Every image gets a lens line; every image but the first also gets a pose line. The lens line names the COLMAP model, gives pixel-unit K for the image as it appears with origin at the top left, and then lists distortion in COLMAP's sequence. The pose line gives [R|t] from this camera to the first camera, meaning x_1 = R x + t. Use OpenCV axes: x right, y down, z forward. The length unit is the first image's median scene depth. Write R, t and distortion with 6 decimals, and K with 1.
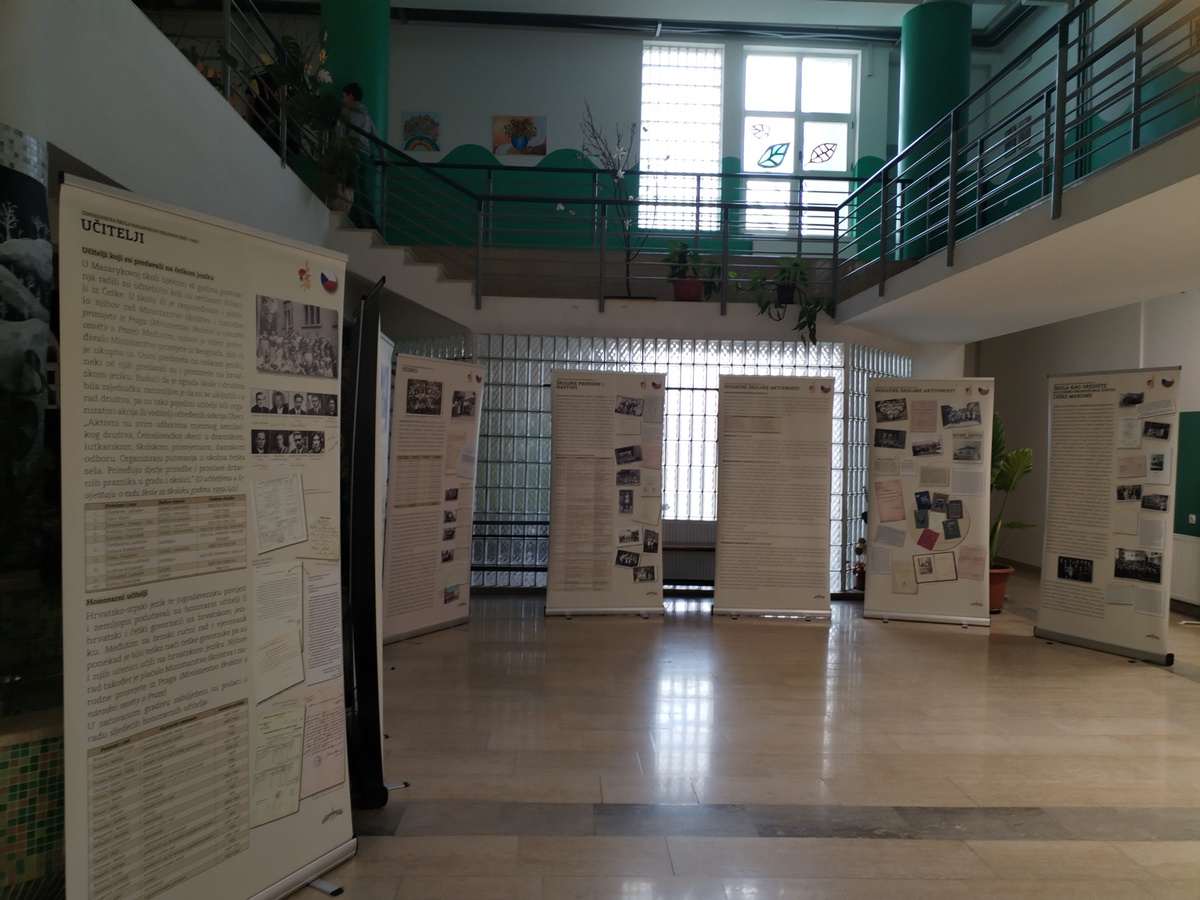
lens RADIAL K [[893.8, 0, 602.5], [0, 893.8, 455.9], [0, 0, 1]] dist [0.014830, -0.011823]
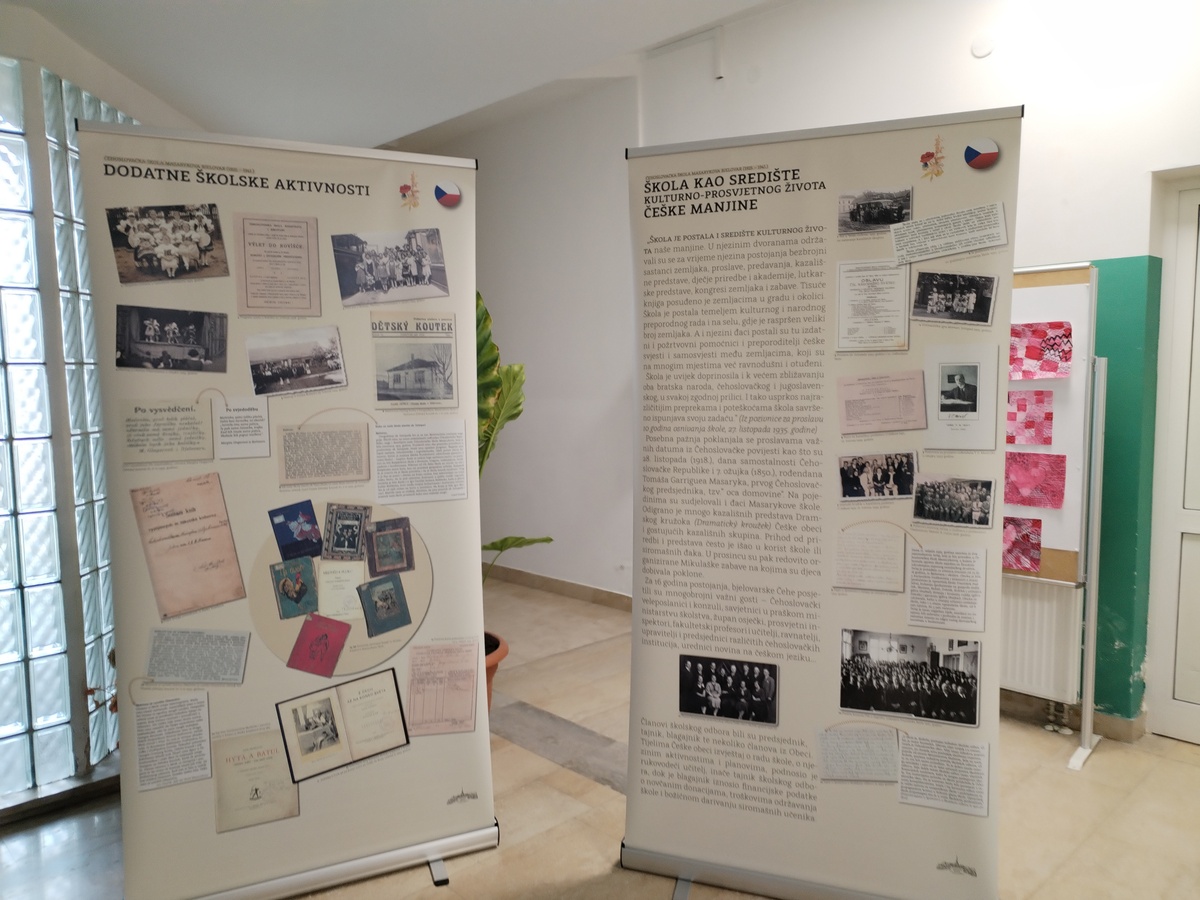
lens RADIAL K [[893.8, 0, 606.5], [0, 893.8, 451.4], [0, 0, 1]] dist [0.014830, -0.011823]
pose [[0.752810, -0.086818, 0.652488, 0.236889], [0.035618, 0.995184, 0.091321, -0.004465], [-0.657274, -0.045507, 0.752277, 0.693130]]
